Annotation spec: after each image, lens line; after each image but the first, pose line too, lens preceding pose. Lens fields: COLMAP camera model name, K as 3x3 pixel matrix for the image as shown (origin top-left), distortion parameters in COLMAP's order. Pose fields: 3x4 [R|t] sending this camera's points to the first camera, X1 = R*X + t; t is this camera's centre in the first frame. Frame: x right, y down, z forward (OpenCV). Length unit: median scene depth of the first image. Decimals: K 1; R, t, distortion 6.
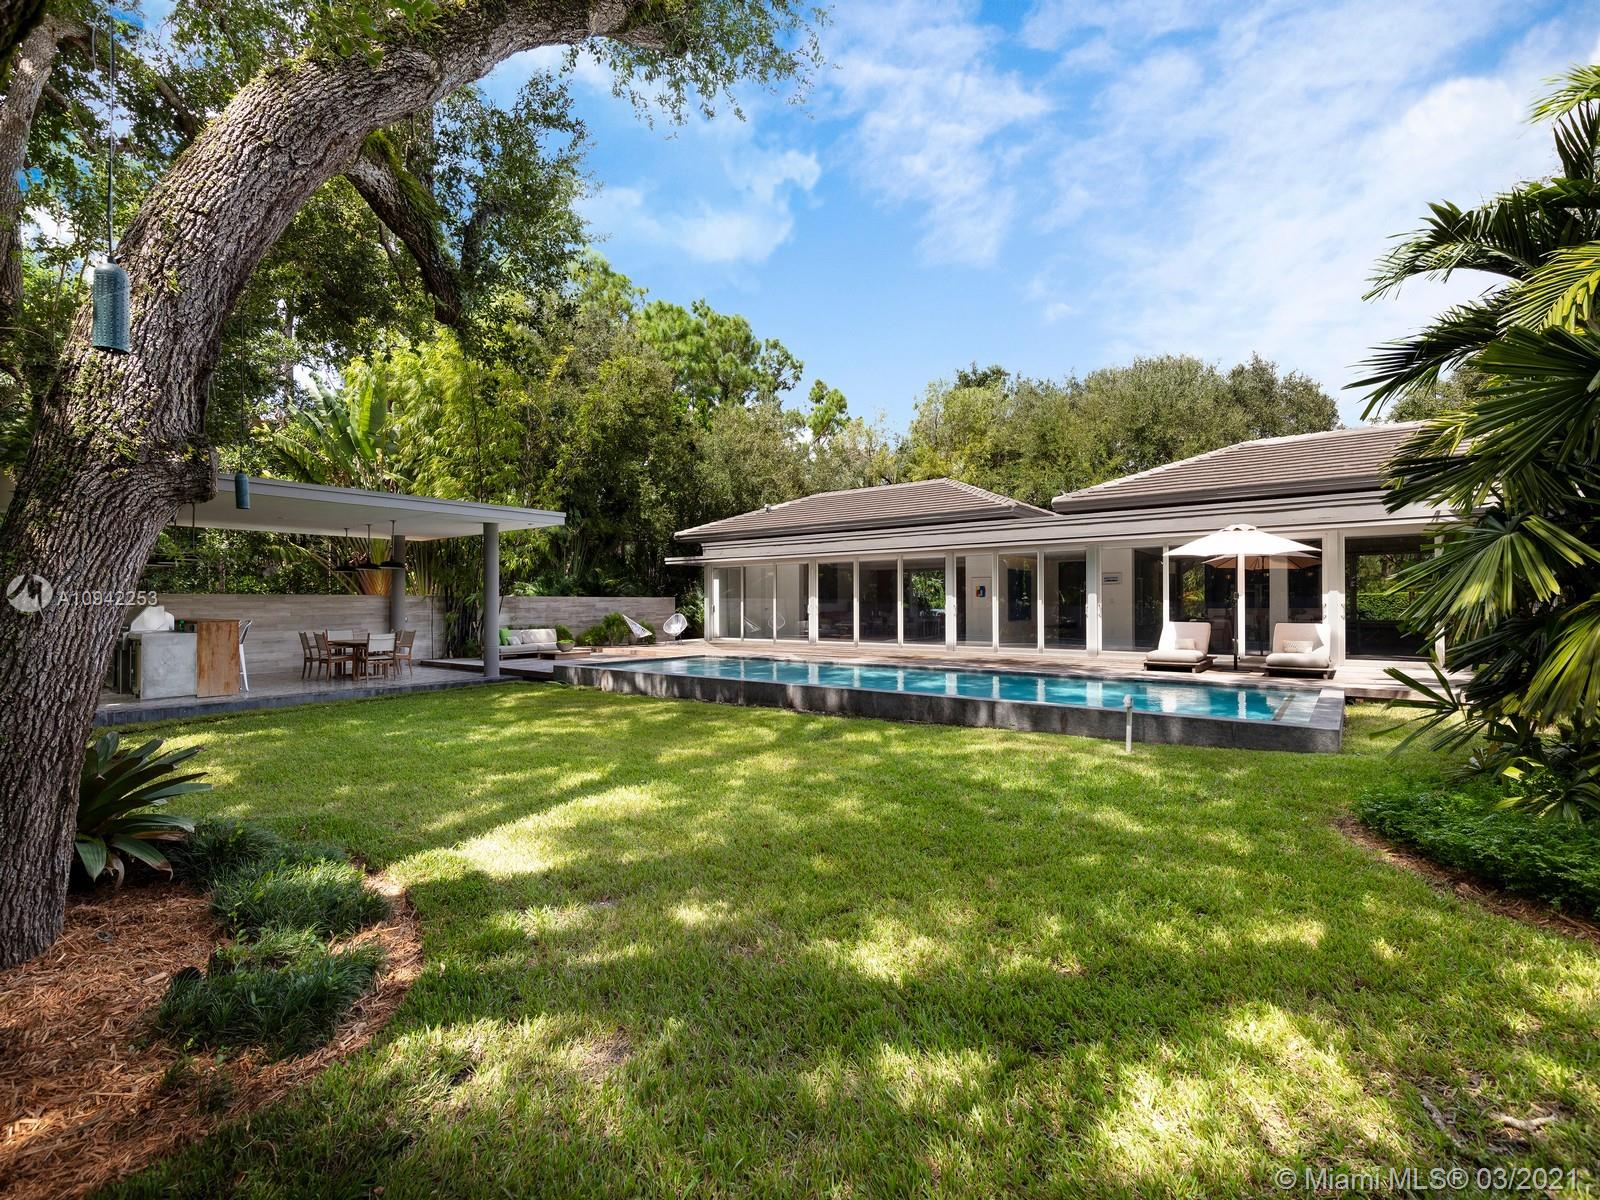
lens RADIAL K [[713.7, 0, 800.0], [0, 713.7, 600.0], [0, 0, 1]] dist [0.014827, 0.000149]
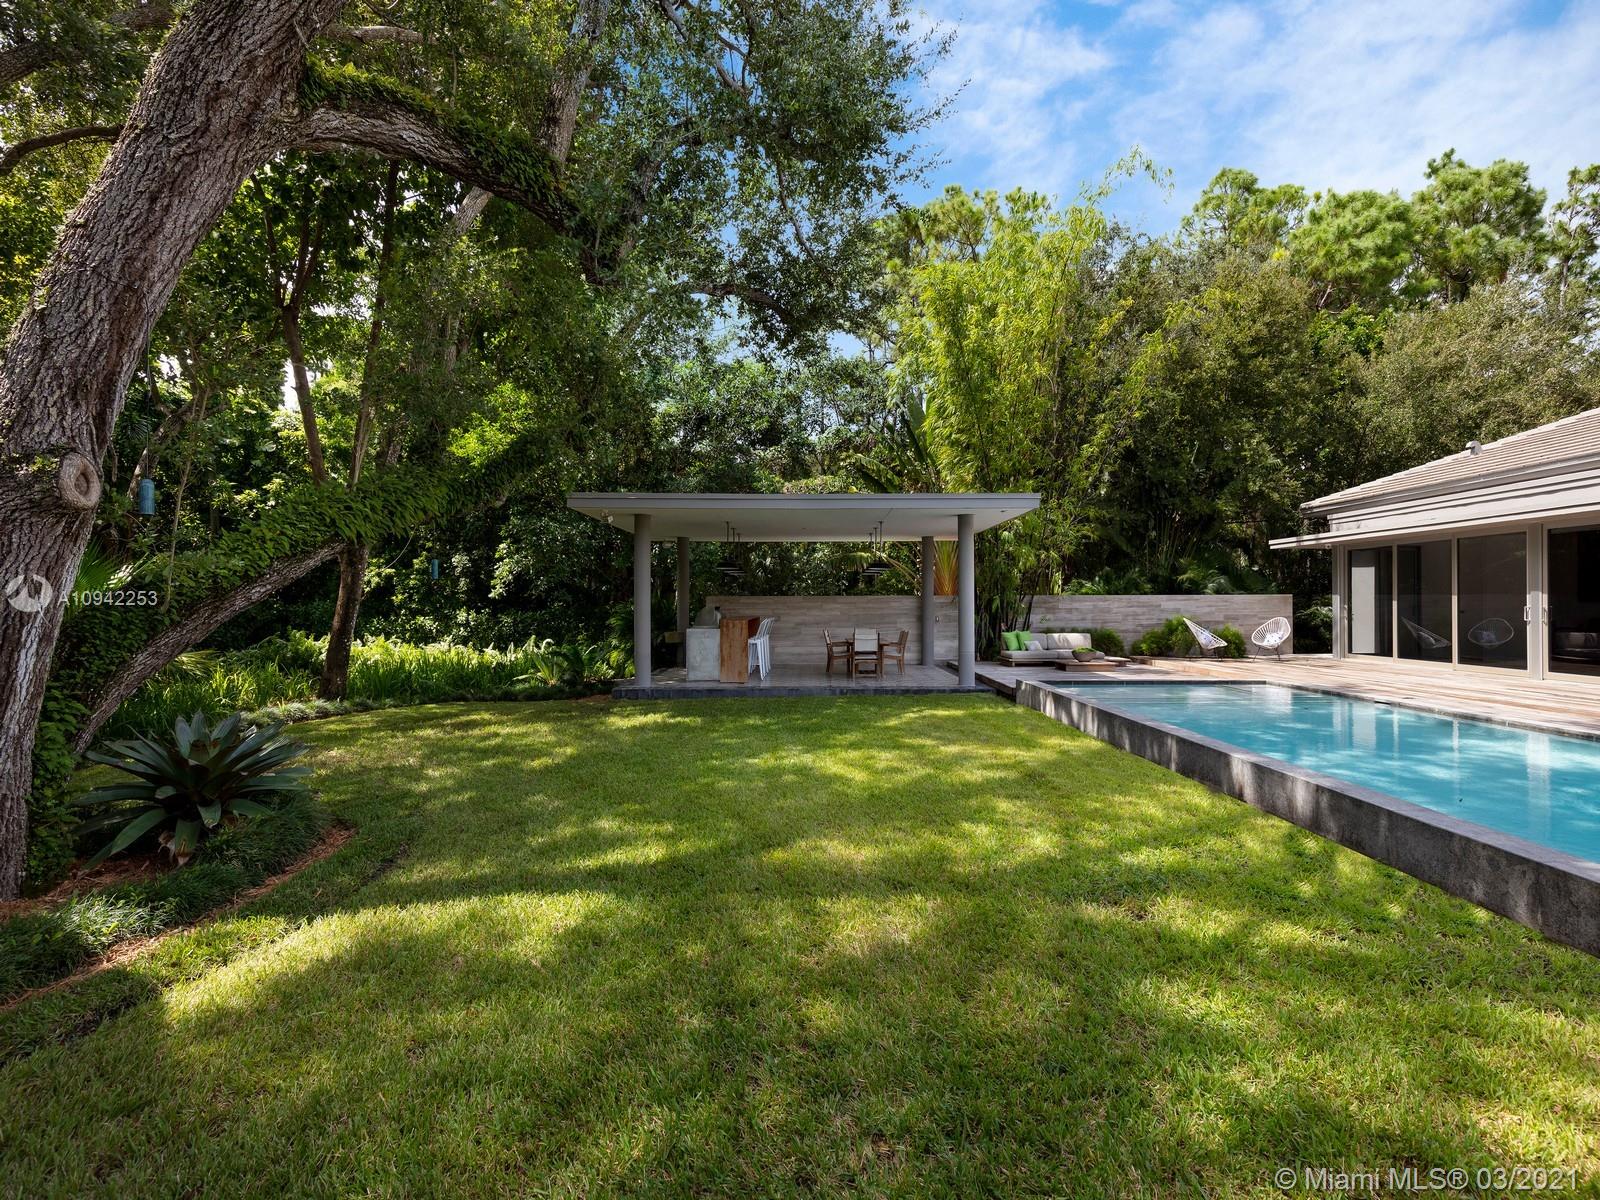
lens RADIAL K [[713.7, 0, 800.0], [0, 713.7, 600.0], [0, 0, 1]] dist [0.014827, 0.000149]
pose [[0.623359, -0.005514, -0.781916, 0.139688], [0.007385, 0.999972, -0.001165, -0.000886], [0.781901, -0.005048, 0.623383, 0.273379]]
